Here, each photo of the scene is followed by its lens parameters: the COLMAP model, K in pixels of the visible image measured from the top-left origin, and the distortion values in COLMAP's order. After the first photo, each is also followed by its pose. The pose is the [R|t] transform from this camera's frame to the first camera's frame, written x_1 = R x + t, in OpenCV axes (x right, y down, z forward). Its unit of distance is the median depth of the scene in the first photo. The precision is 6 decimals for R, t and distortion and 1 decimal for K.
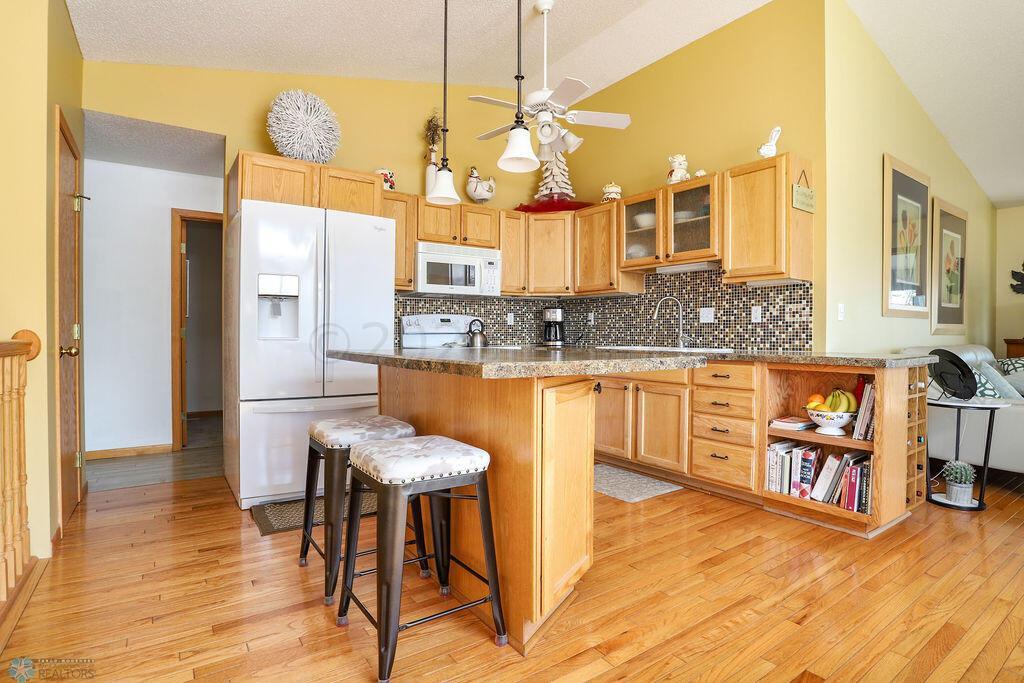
lens RADIAL K [[500.9, 0, 514.1], [0, 500.9, 338.3], [0, 0, 1]] dist [-0.038933, -0.000038]
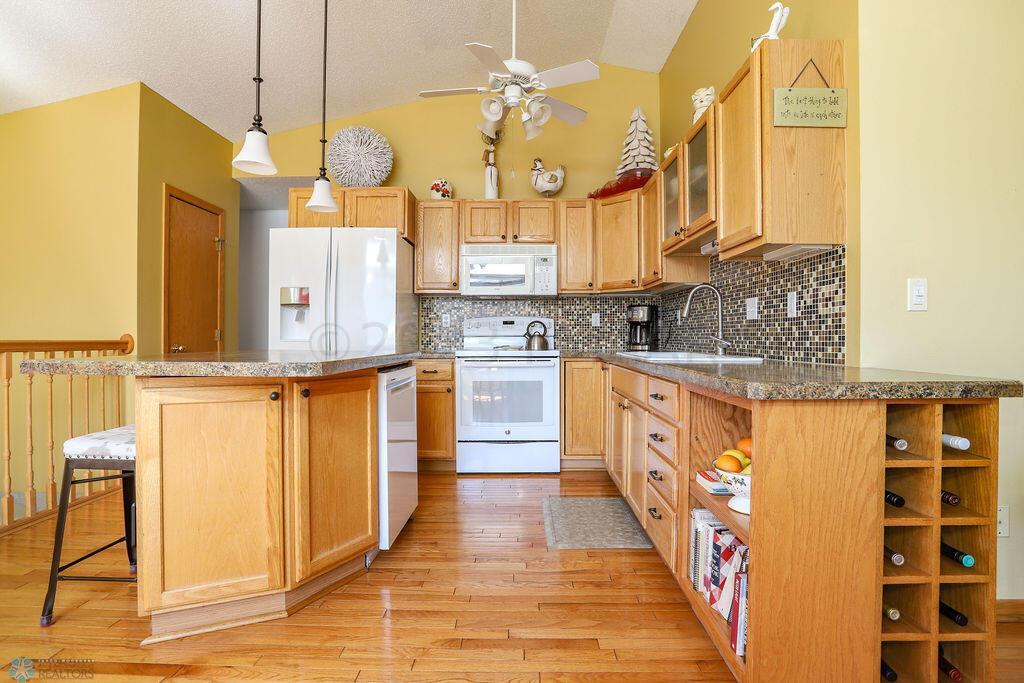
lens RADIAL K [[500.9, 0, 516.1], [0, 500.9, 339.1], [0, 0, 1]] dist [-0.038933, -0.000038]
pose [[0.820138, 0.001443, -0.572164, 0.567575], [-0.004521, 0.999982, -0.003957, 0.000142], [0.572148, 0.005832, 0.820130, 0.279222]]
